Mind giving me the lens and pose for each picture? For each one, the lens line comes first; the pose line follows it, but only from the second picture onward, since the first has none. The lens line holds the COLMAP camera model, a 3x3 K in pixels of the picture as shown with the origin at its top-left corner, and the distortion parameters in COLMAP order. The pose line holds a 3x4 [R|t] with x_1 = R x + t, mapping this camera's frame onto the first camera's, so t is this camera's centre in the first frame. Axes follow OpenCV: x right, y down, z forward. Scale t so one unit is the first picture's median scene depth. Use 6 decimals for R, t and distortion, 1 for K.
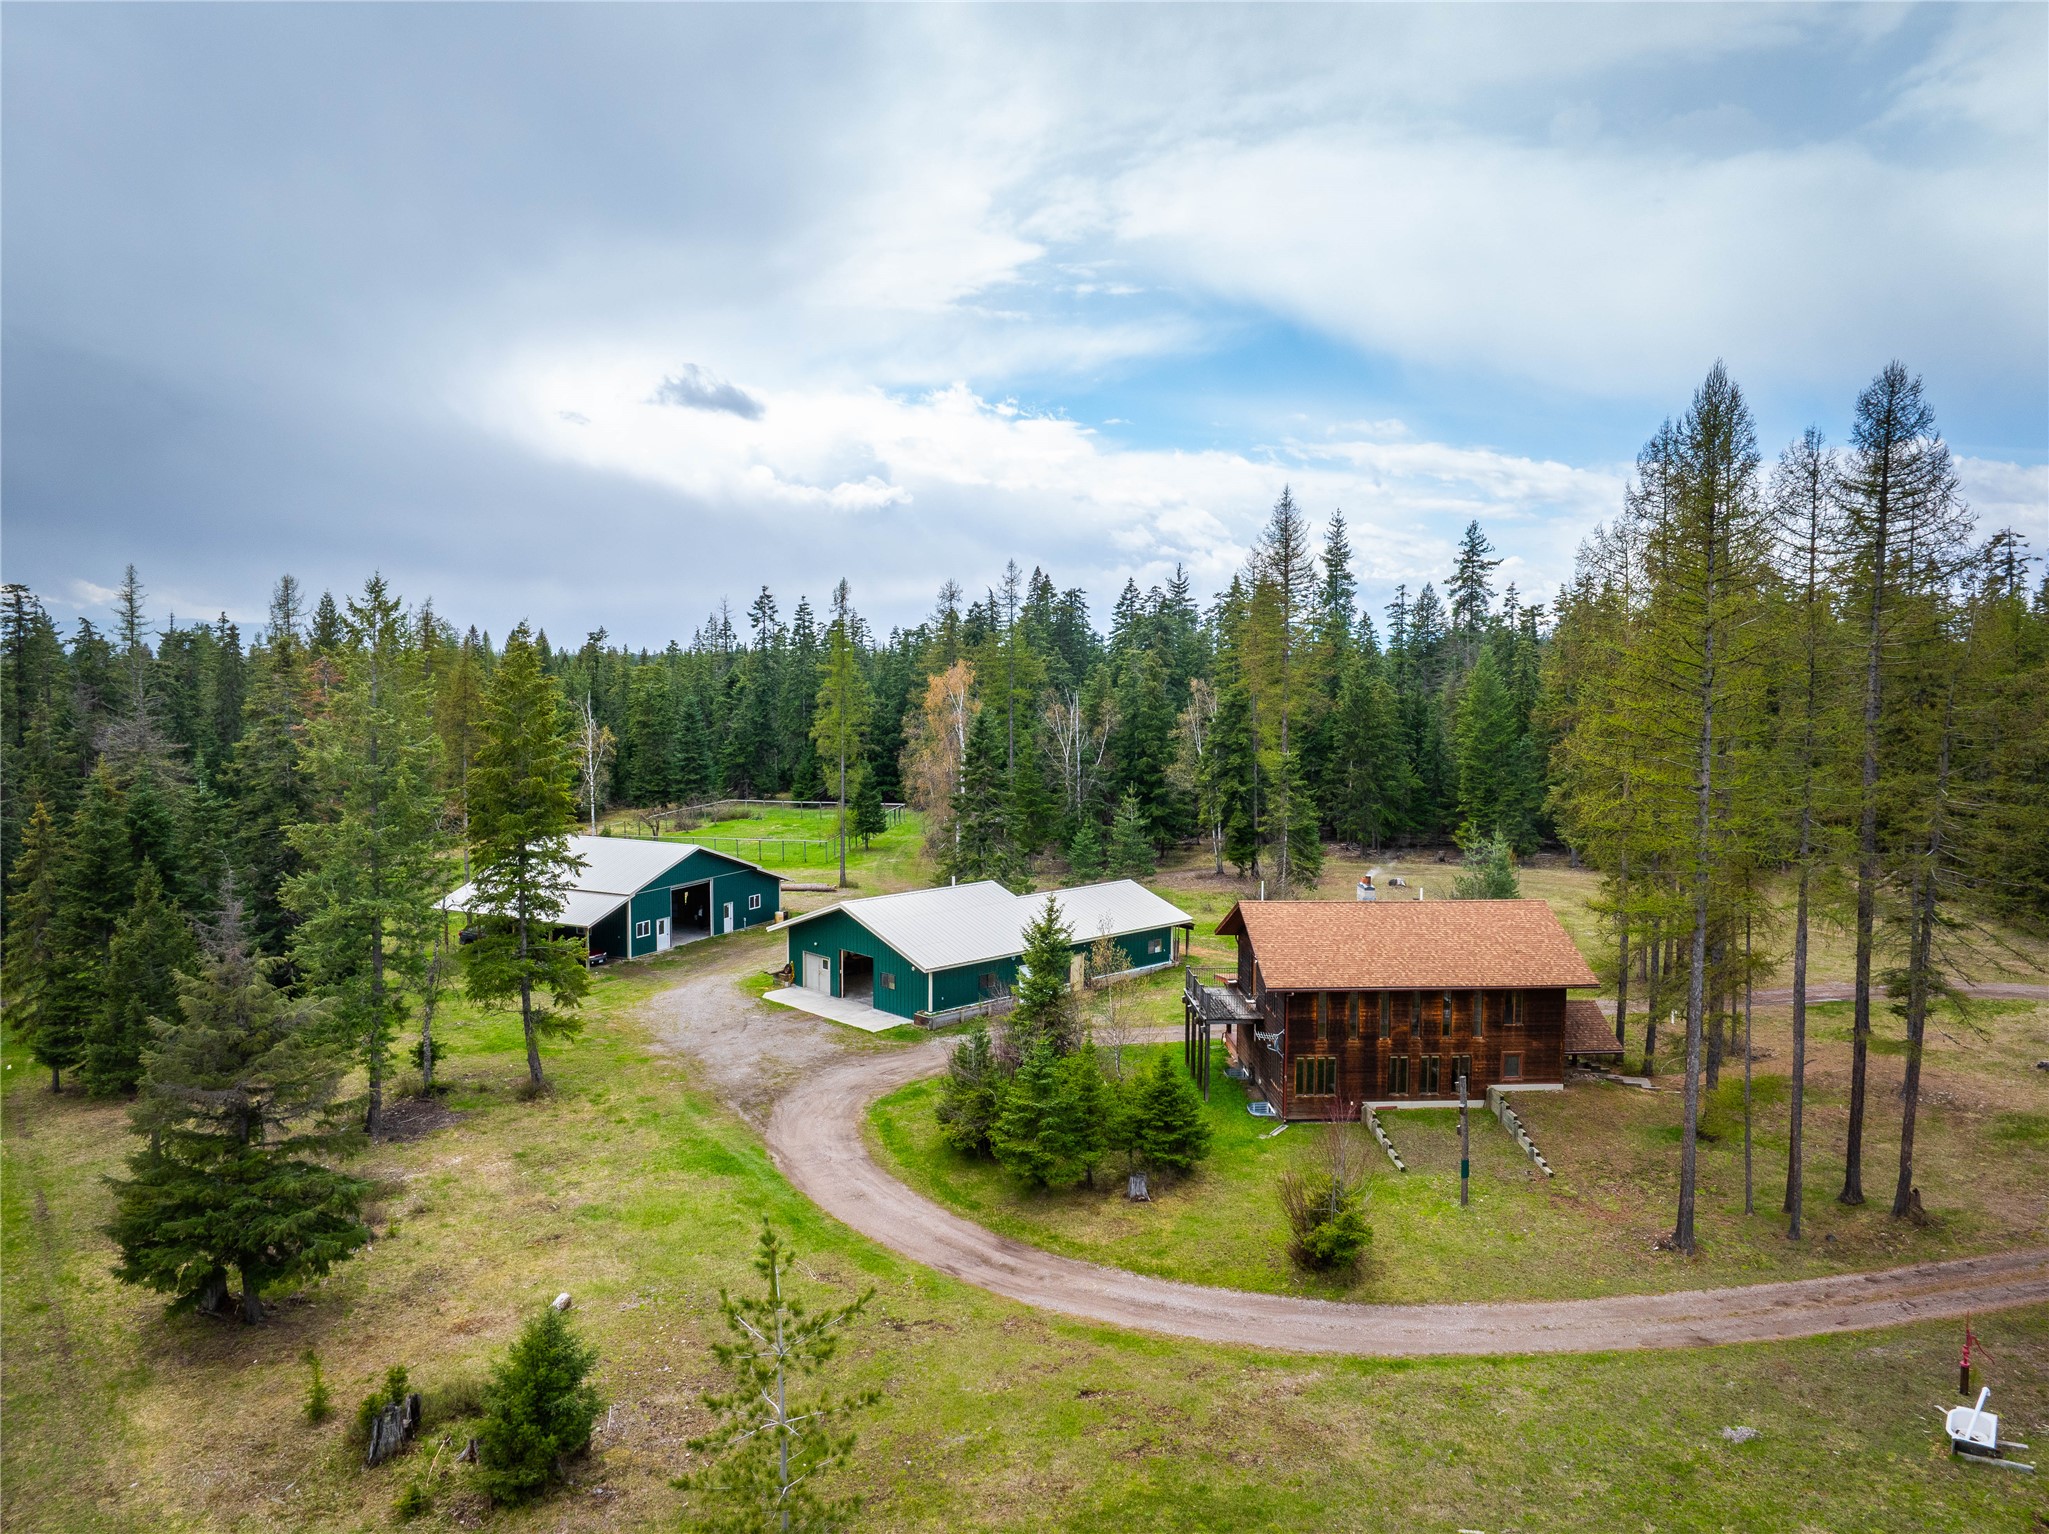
lens RADIAL K [[1446.7, 0, 1024.5], [0, 1446.7, 767.0], [0, 0, 1]] dist [0.005945, 0.040166]
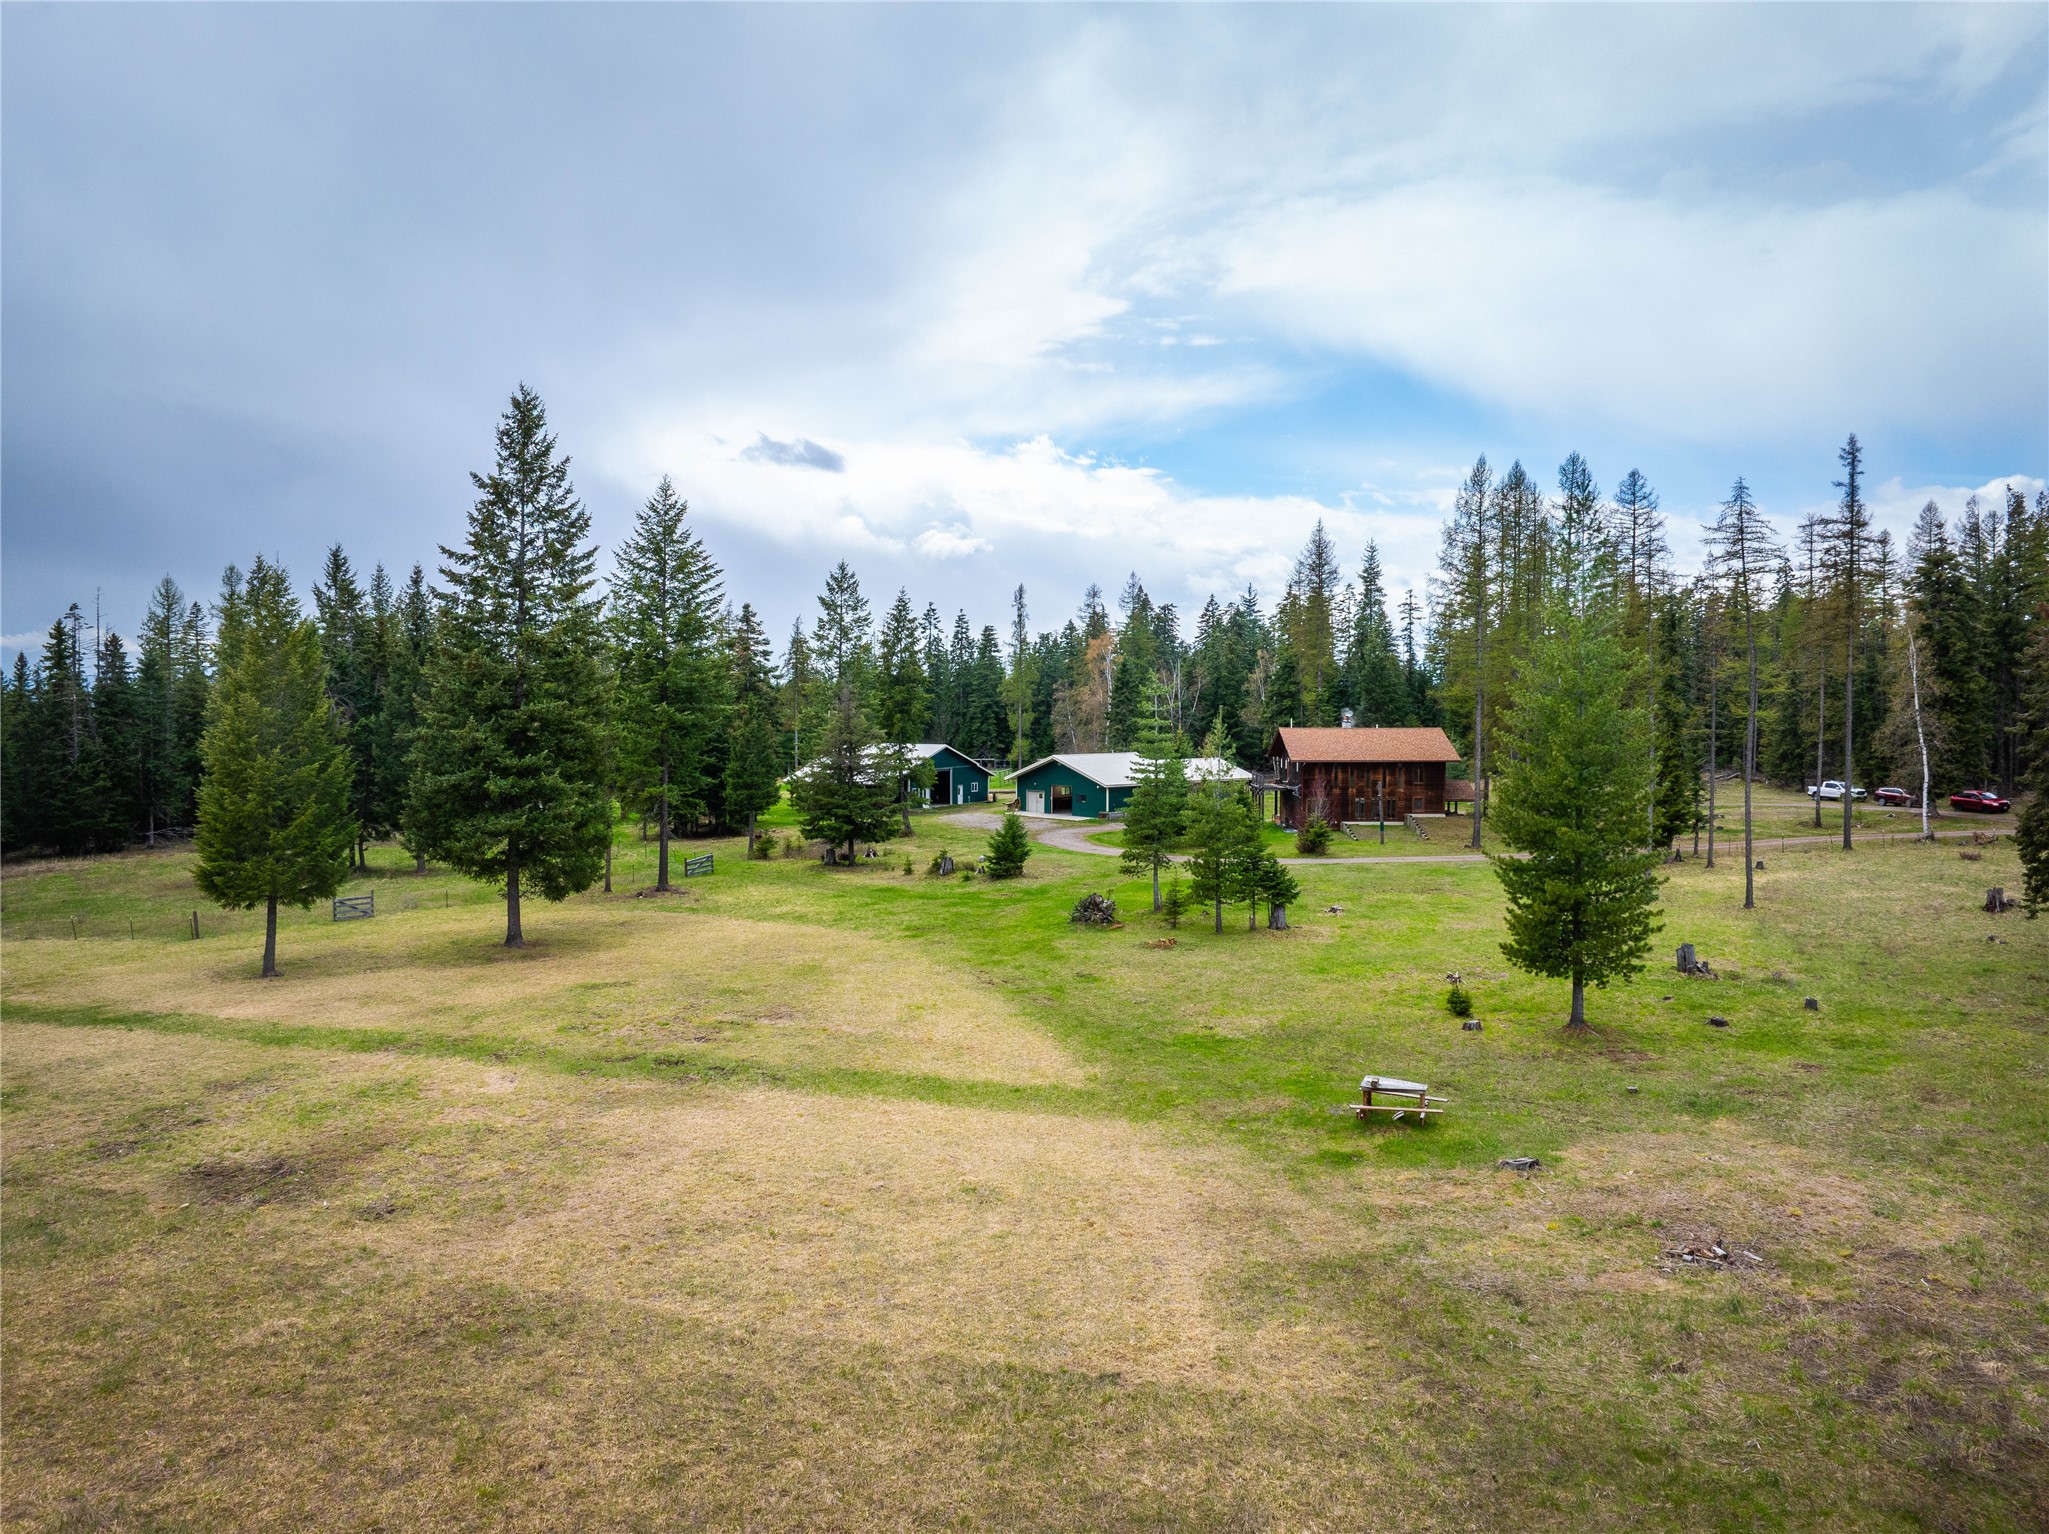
lens RADIAL K [[1446.7, 0, 1024.5], [0, 1446.7, 767.0], [0, 0, 1]] dist [0.005945, 0.040166]
pose [[0.998710, -0.002500, -0.050710, -0.031352], [0.000870, 0.999483, -0.032143, 0.070678], [0.050765, 0.032058, 0.998196, -0.319336]]
